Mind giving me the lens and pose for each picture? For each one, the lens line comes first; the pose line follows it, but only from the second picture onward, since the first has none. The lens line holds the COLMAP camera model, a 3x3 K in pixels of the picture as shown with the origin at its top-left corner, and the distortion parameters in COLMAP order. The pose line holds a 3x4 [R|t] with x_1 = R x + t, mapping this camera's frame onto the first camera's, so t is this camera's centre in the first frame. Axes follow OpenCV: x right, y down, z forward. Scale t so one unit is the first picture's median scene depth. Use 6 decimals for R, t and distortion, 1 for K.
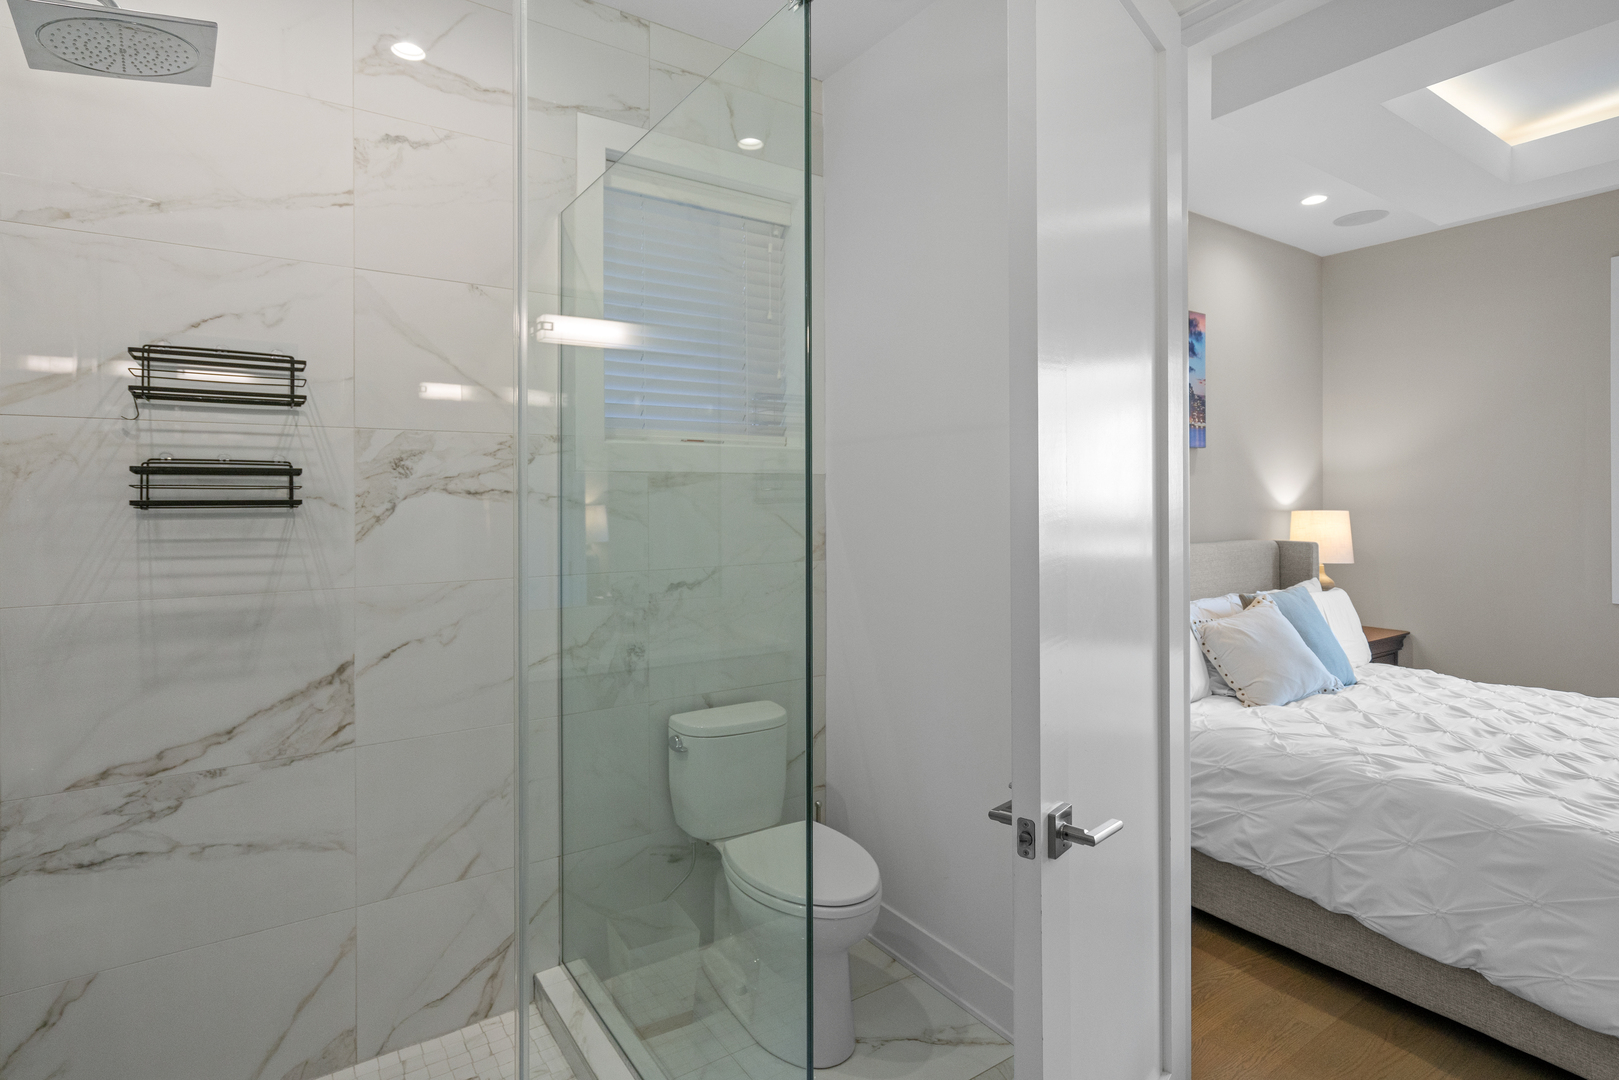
lens RADIAL K [[815.0, 0, 815.9], [0, 815.0, 501.7], [0, 0, 1]] dist [0.002639, 0.000317]
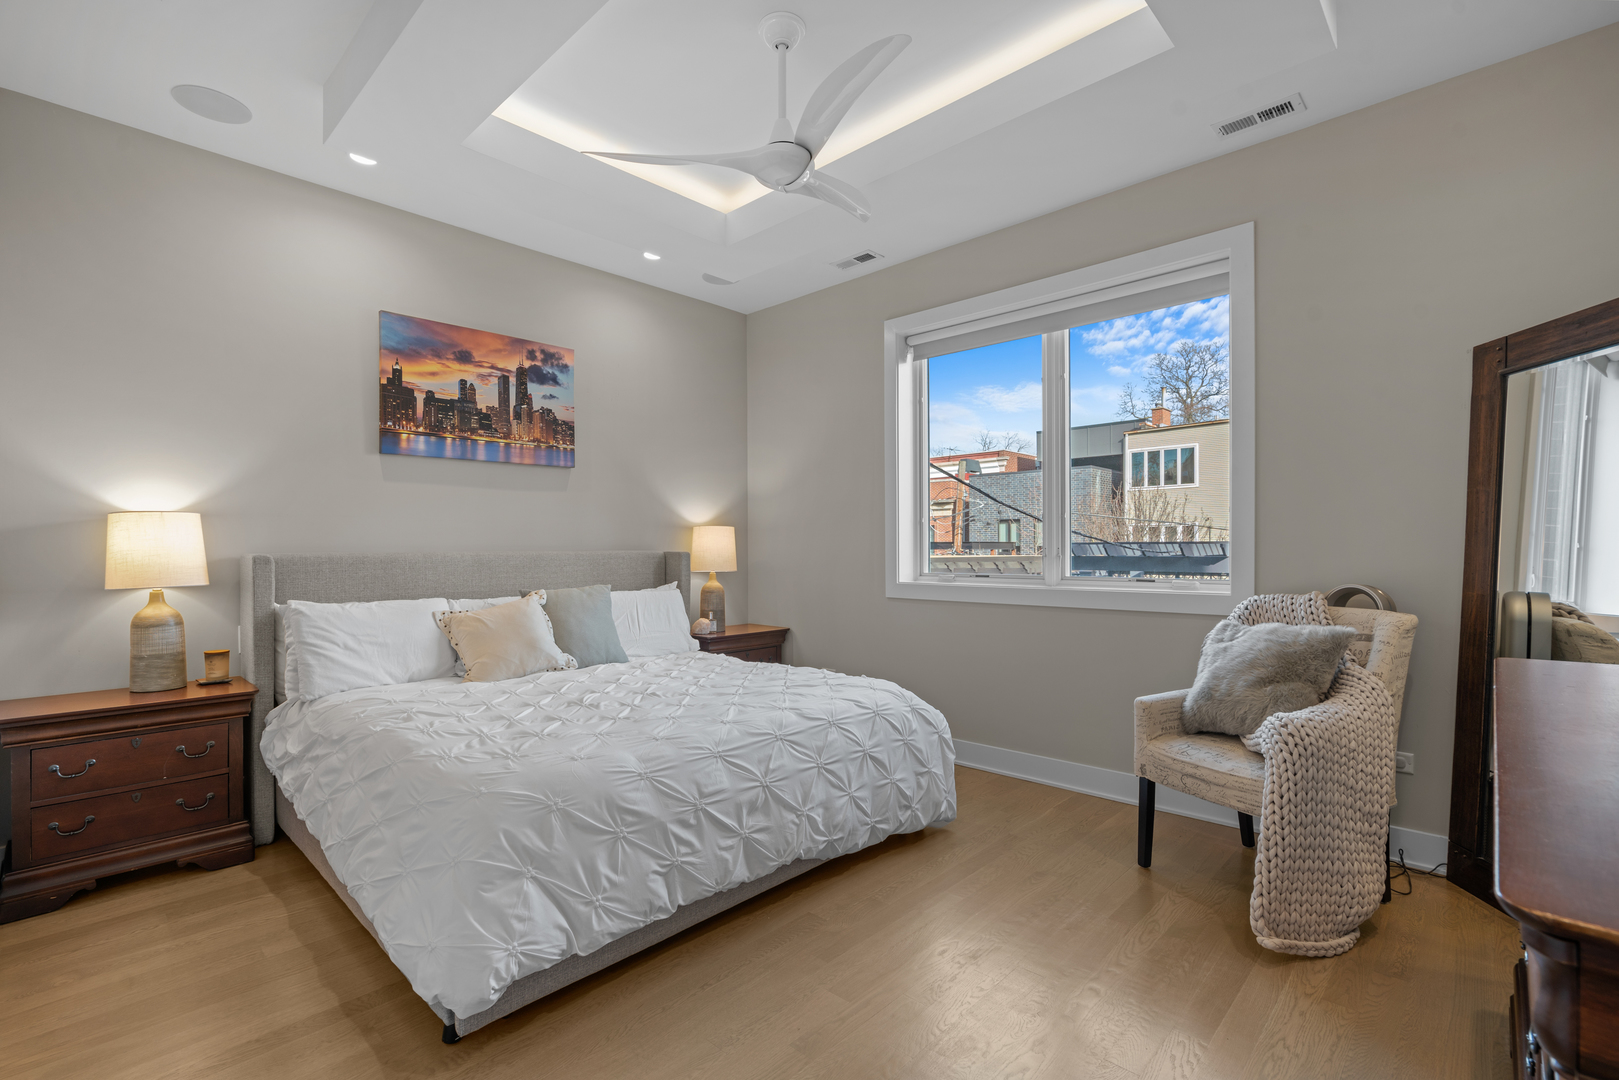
lens RADIAL K [[738.1, 0, 810.9], [0, 738.1, 546.3], [0, 0, 1]] dist [0.016971, 0.001035]
pose [[0.980202, 0.004591, 0.197946, 0.605876], [-0.002723, 0.999949, -0.009709, 0.053140], [-0.197981, 0.008978, 0.980165, -0.072011]]
